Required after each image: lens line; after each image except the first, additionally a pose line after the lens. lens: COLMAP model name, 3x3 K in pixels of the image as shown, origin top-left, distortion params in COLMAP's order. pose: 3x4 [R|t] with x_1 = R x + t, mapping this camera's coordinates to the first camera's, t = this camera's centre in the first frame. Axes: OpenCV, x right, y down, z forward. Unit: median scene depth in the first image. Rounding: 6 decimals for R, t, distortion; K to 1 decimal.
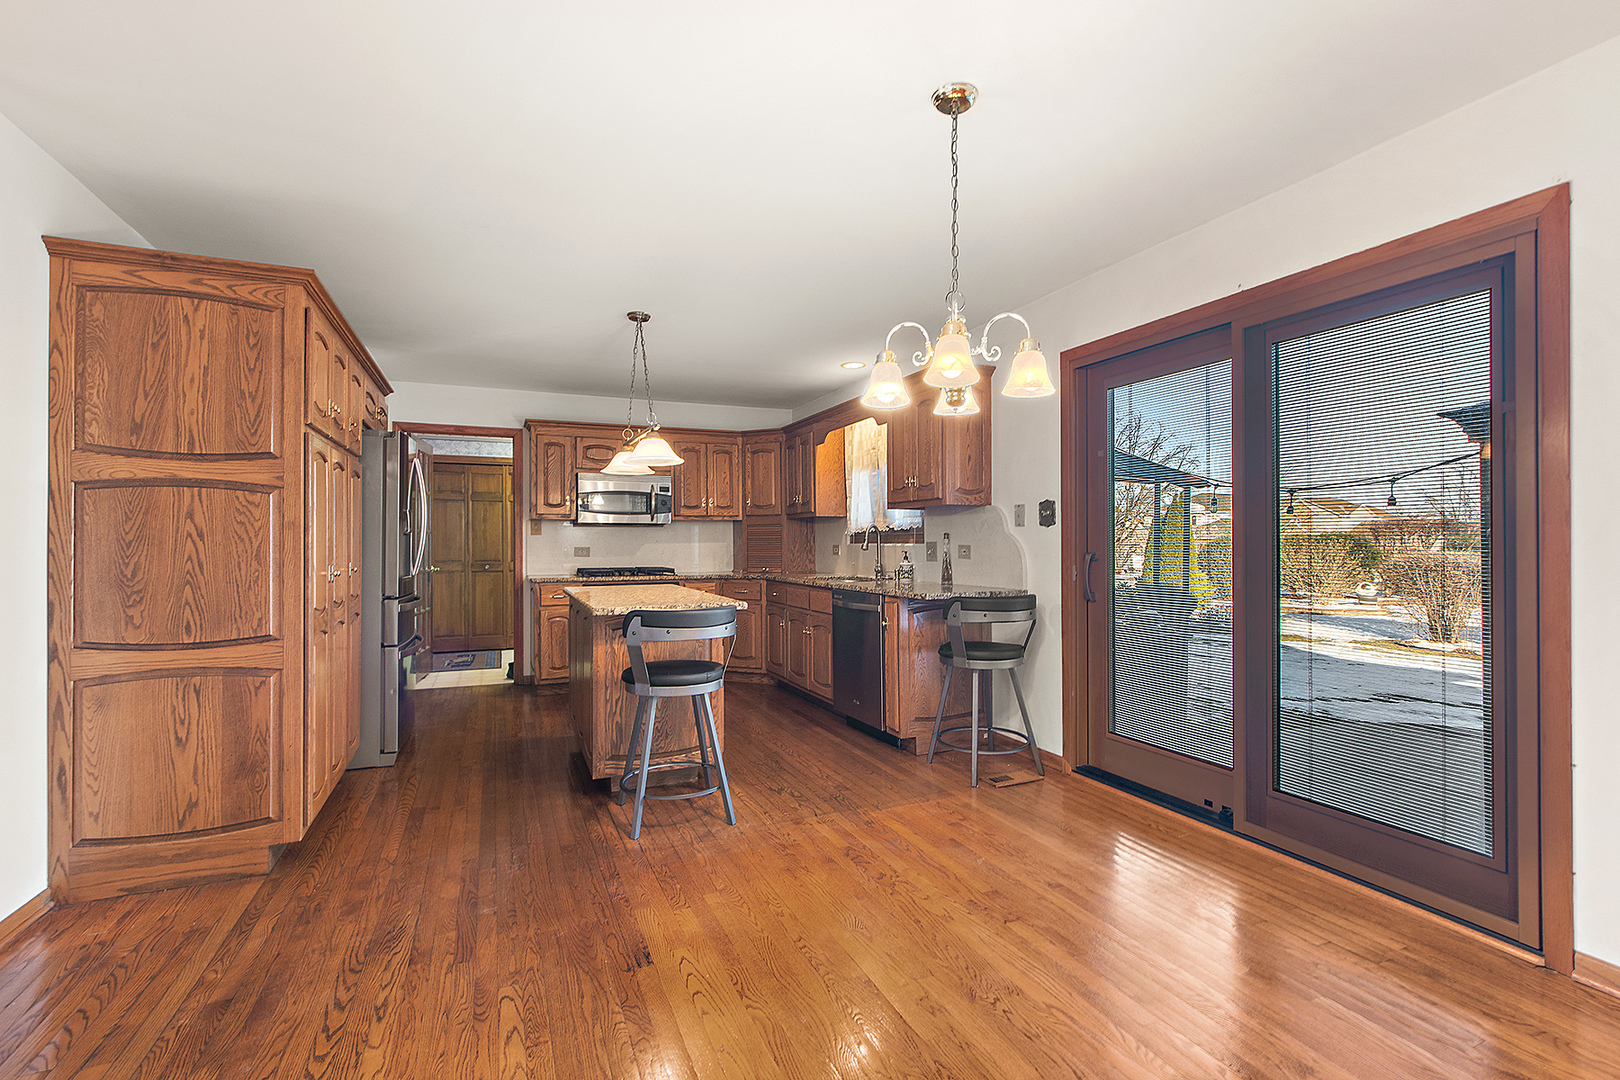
lens RADIAL K [[721.1, 0, 799.0], [0, 721.1, 543.6], [0, 0, 1]] dist [0.001167, -0.001963]
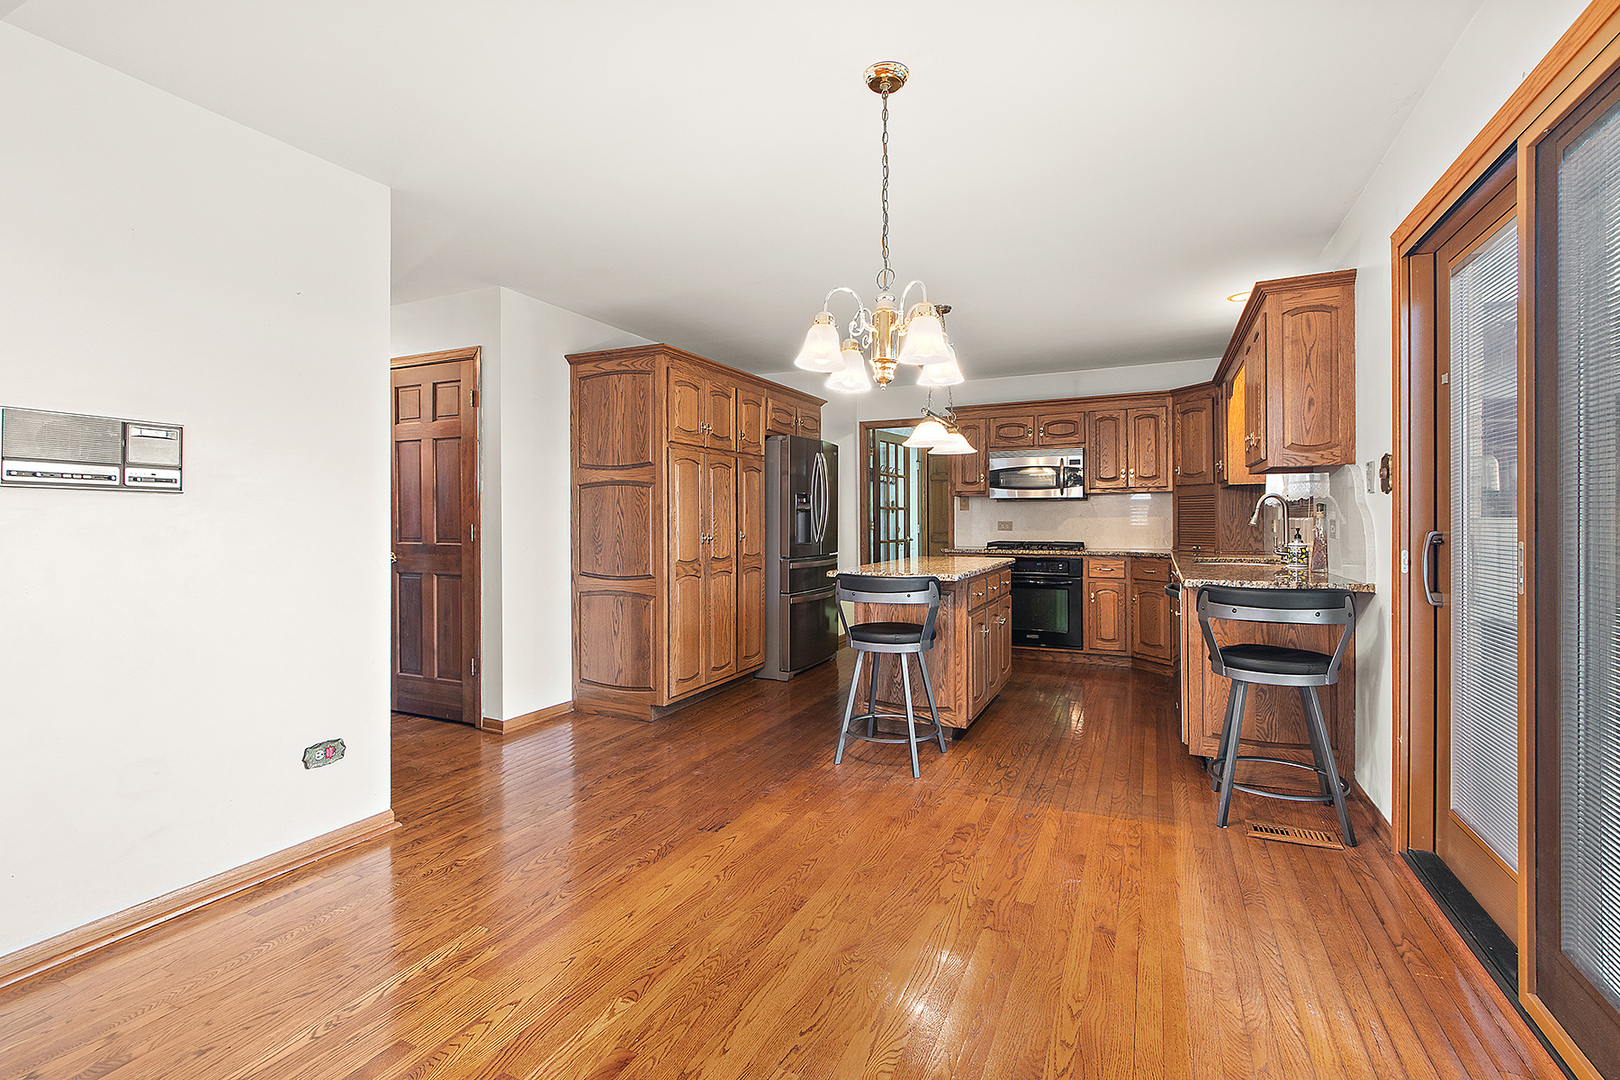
lens RADIAL K [[721.1, 0, 801.3], [0, 721.1, 528.6], [0, 0, 1]] dist [0.001167, -0.001963]
pose [[0.662845, 0.010427, -0.748684, 0.573917], [0.000670, 0.999894, 0.014518, -0.000093], [0.748757, -0.010125, 0.662768, 0.150838]]
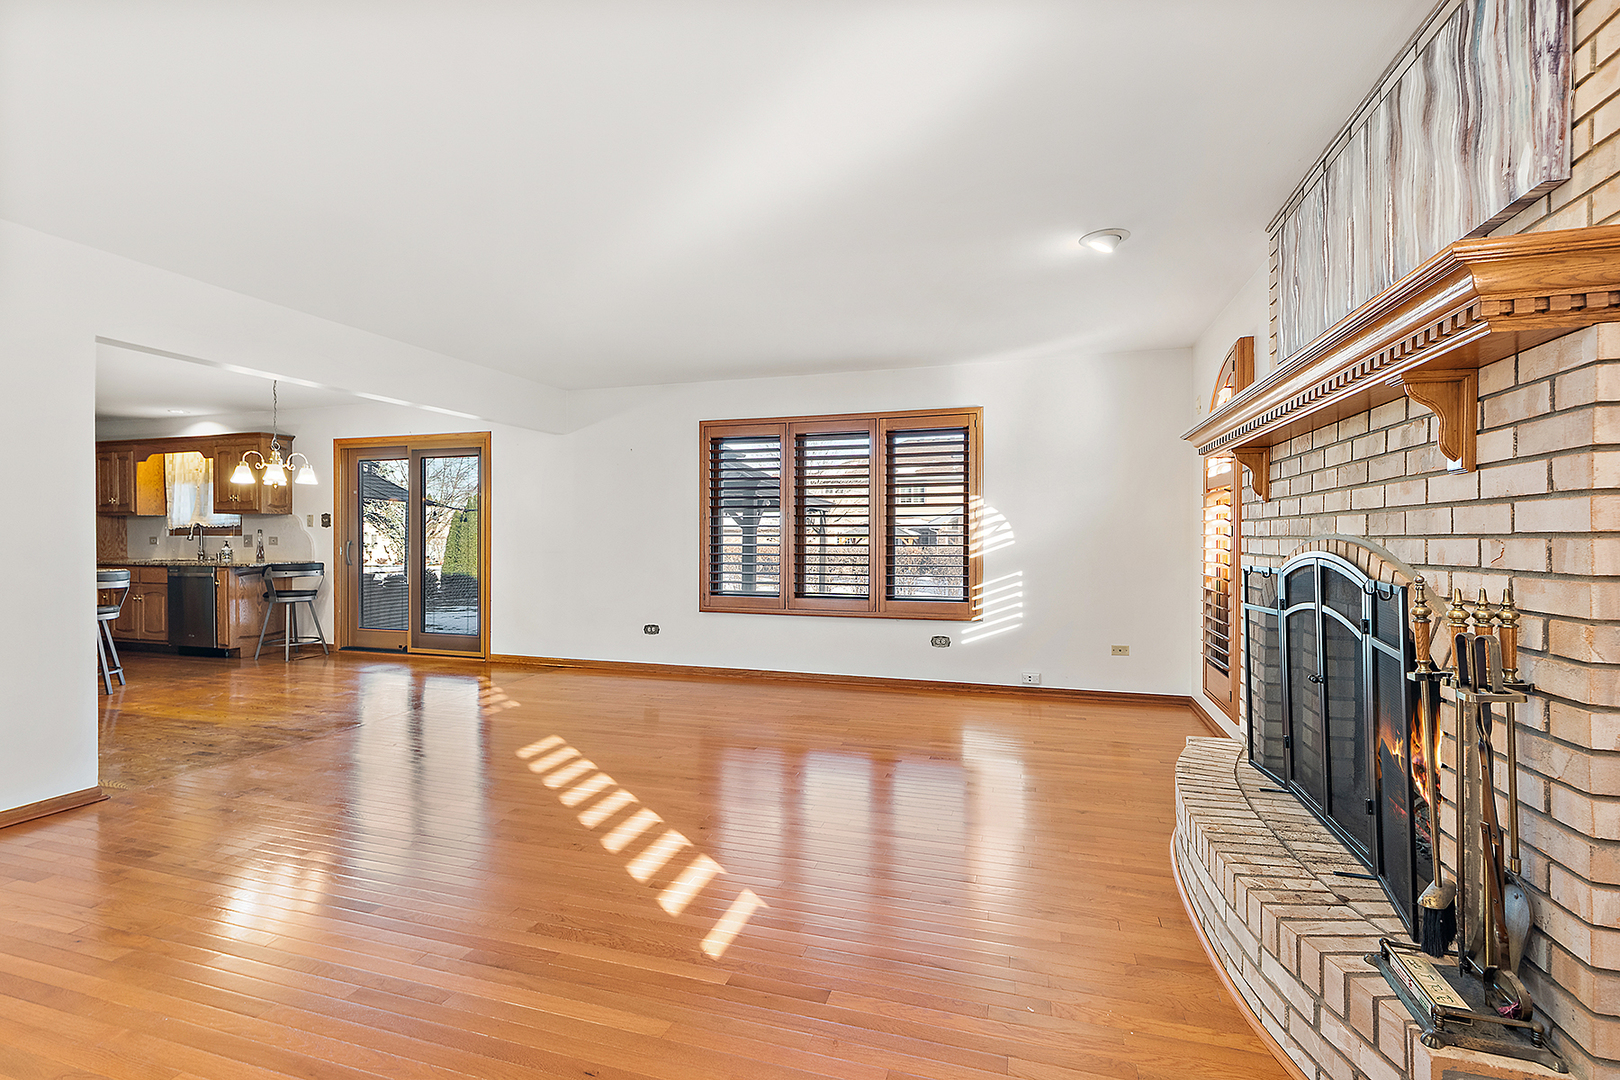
lens RADIAL K [[721.1, 0, 806.0], [0, 721.1, 549.9], [0, 0, 1]] dist [0.001167, -0.001963]
pose [[0.637850, -0.011835, 0.770069, -0.410980], [-0.001934, 0.999854, 0.016968, 0.002918], [-0.770158, -0.012312, 0.637734, -1.544715]]
